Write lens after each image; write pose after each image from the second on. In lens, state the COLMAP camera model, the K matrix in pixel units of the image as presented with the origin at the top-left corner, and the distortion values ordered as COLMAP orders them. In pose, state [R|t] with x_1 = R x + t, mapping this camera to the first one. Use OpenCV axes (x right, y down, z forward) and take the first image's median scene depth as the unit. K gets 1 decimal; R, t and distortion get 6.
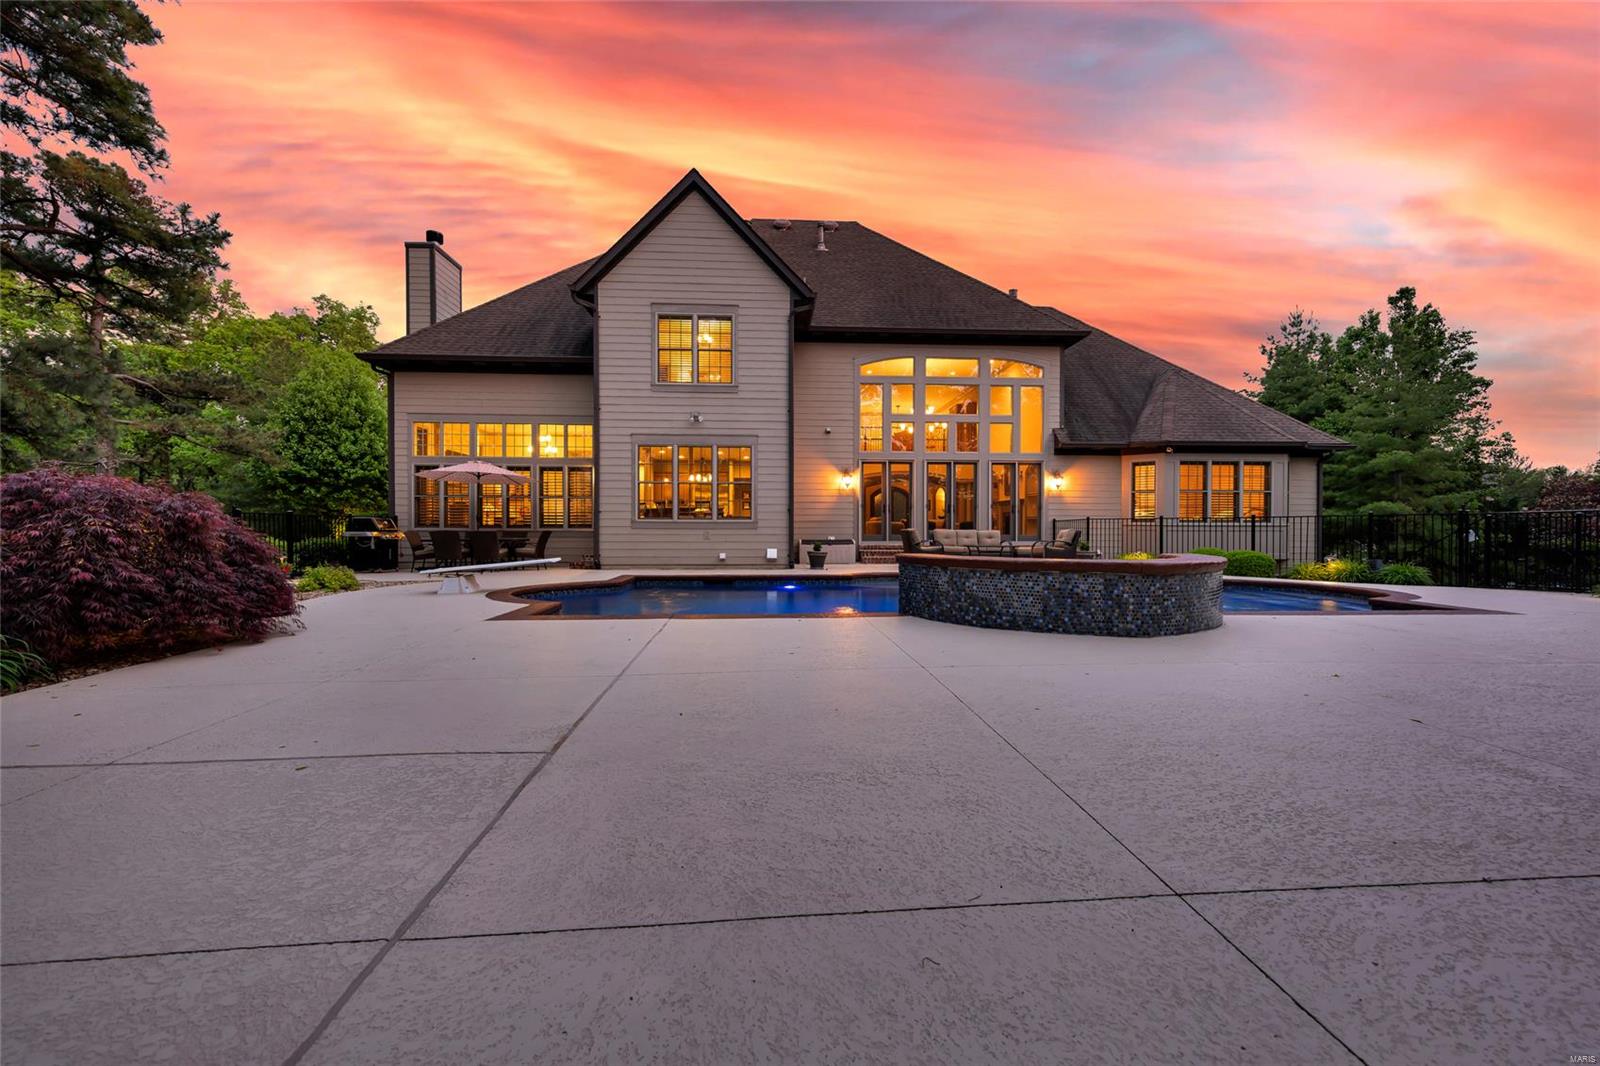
lens RADIAL K [[629.2, 0, 801.3], [0, 629.2, 535.4], [0, 0, 1]] dist [0.005513, -0.000007]
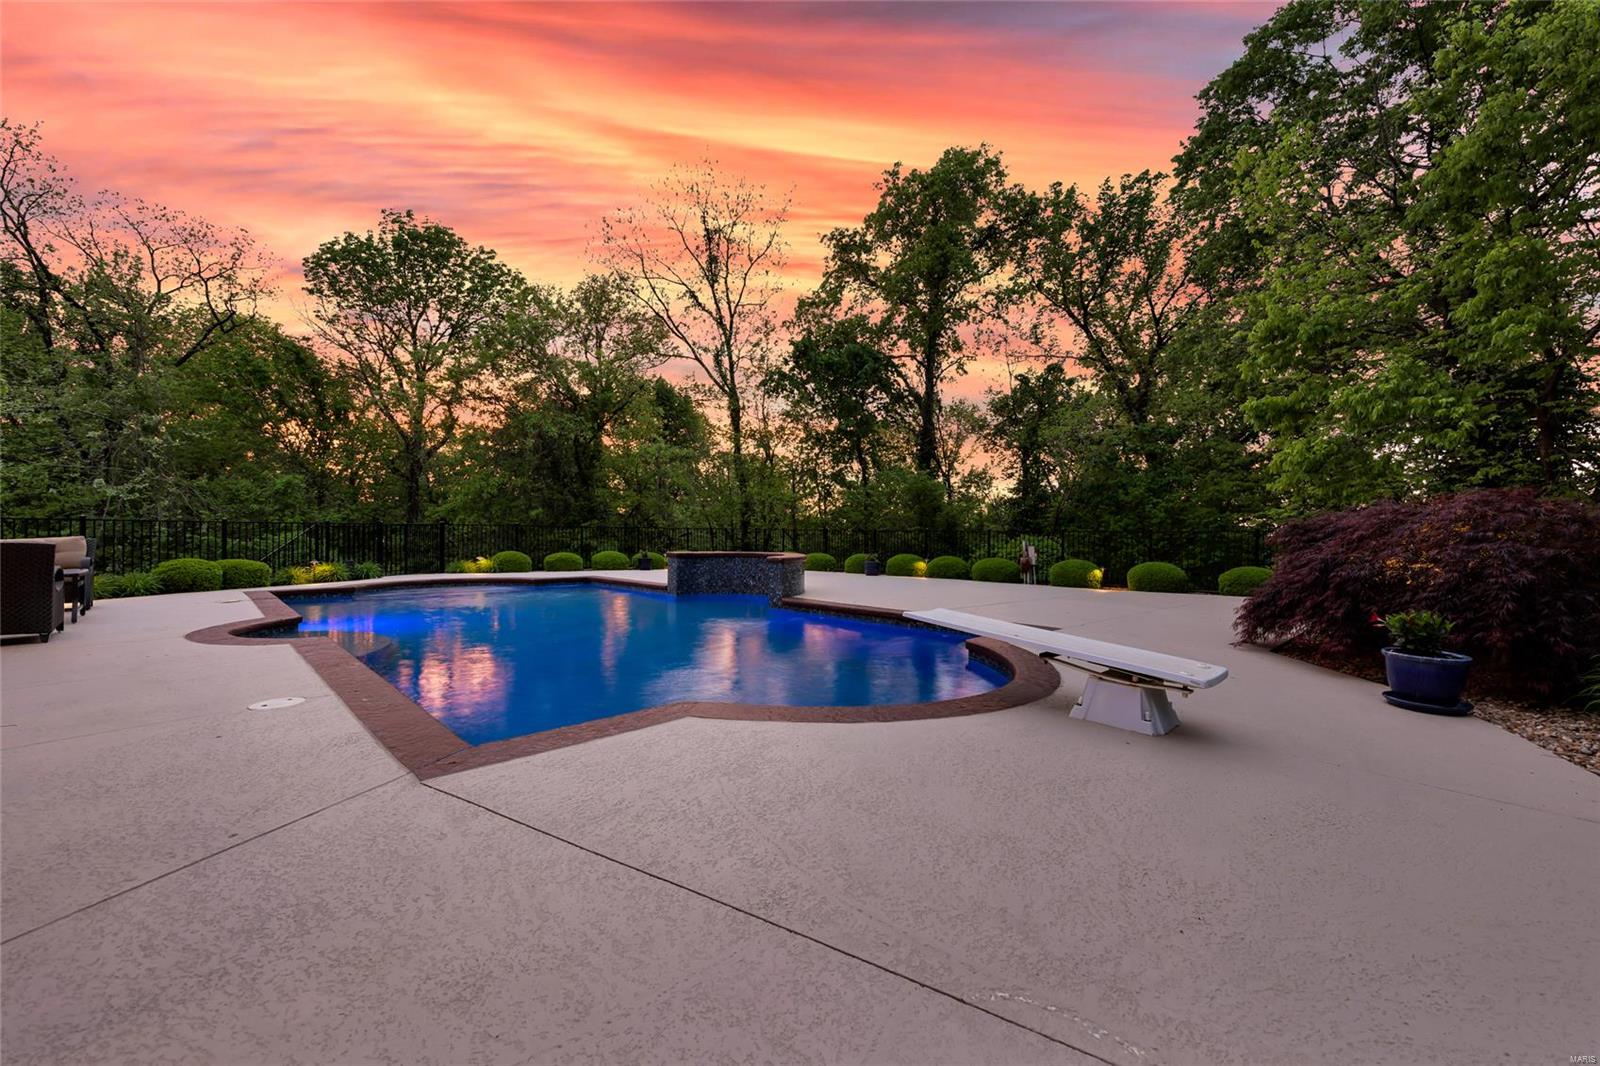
lens RADIAL K [[629.2, 0, 801.3], [0, 629.2, 535.4], [0, 0, 1]] dist [0.005513, -0.000007]
pose [[-0.653158, -0.006868, 0.757190, -0.354328], [0.001253, 0.999948, 0.010150, -0.013350], [-0.757220, 0.007578, -0.653116, 0.709147]]
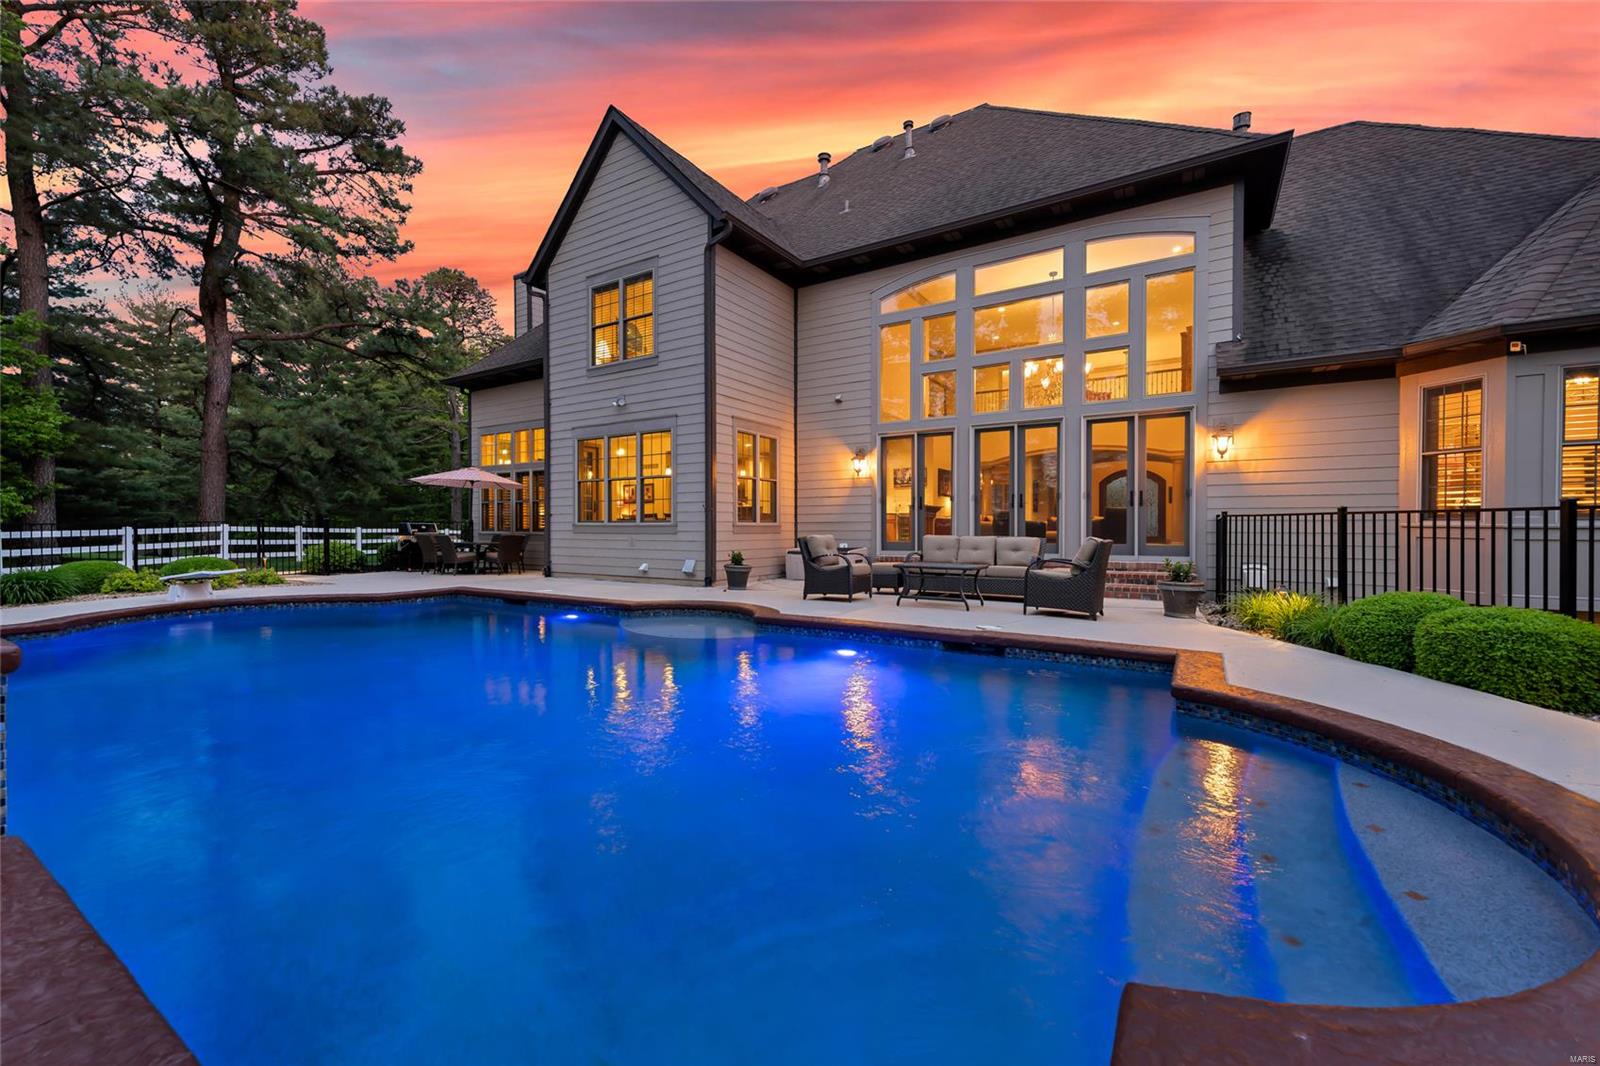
lens RADIAL K [[629.2, 0, 801.3], [0, 629.2, 535.4], [0, 0, 1]] dist [0.005513, -0.000007]
pose [[0.816703, 0.005635, -0.577031, 0.428982], [-0.003076, 0.999981, 0.005411, -0.011120], [0.577050, -0.002644, 0.816704, 0.373923]]
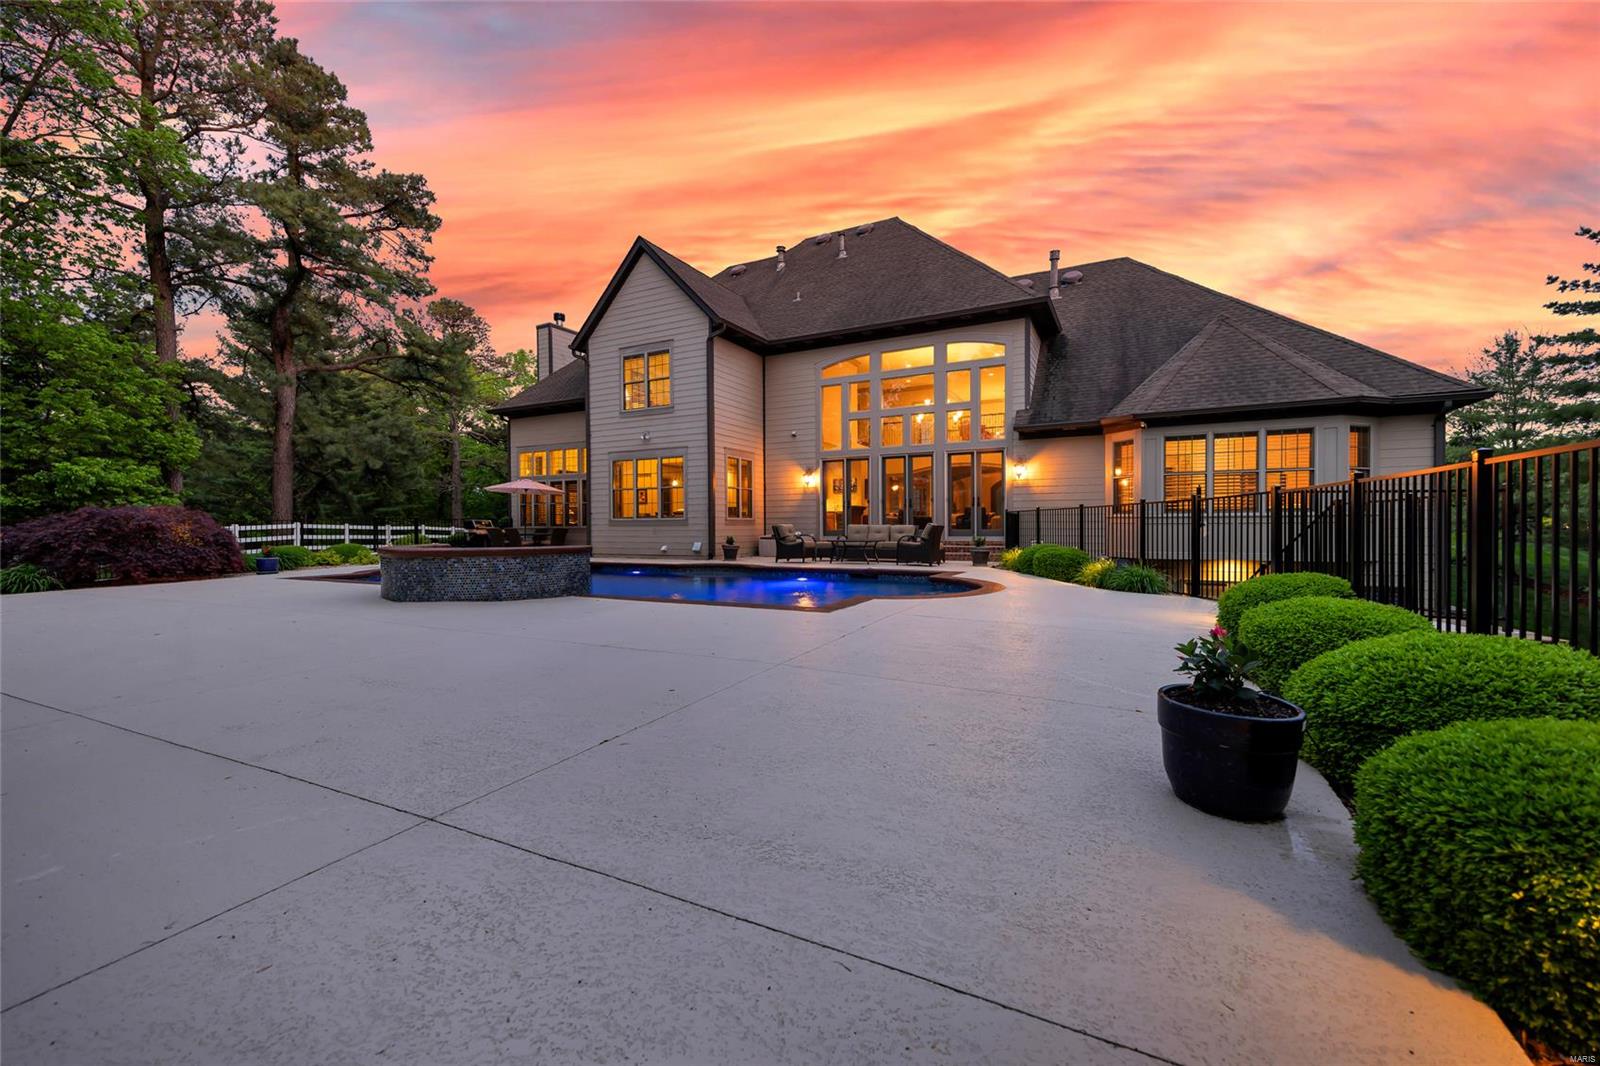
lens RADIAL K [[629.2, 0, 801.3], [0, 629.2, 535.4], [0, 0, 1]] dist [0.005513, -0.000007]
pose [[0.861038, 0.001237, -0.508539, 0.600954], [0.003303, 0.999962, 0.008024, -0.000526], [0.508530, -0.008589, 0.861002, 0.073337]]
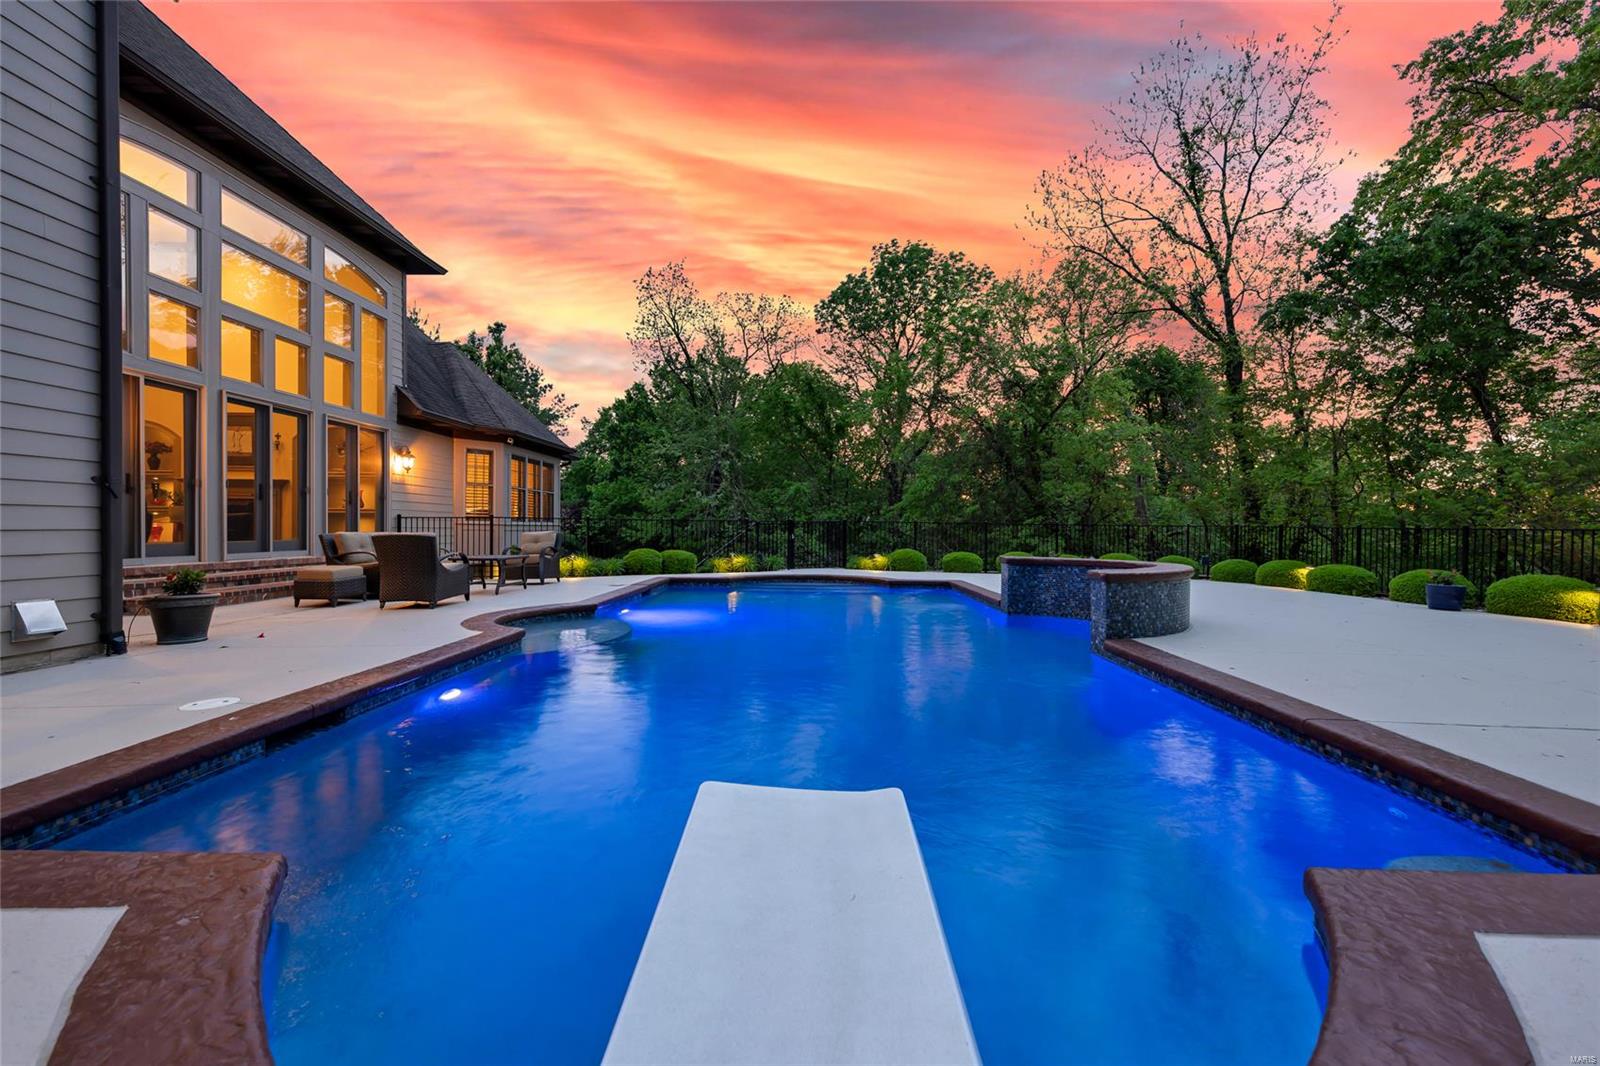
lens RADIAL K [[629.2, 0, 801.3], [0, 629.2, 535.4], [0, 0, 1]] dist [0.005513, -0.000007]
pose [[0.073836, -0.012834, 0.997188, -0.273905], [-0.000100, 0.999917, 0.012877, -0.012220], [-0.997270, -0.001051, 0.073828, 0.507510]]
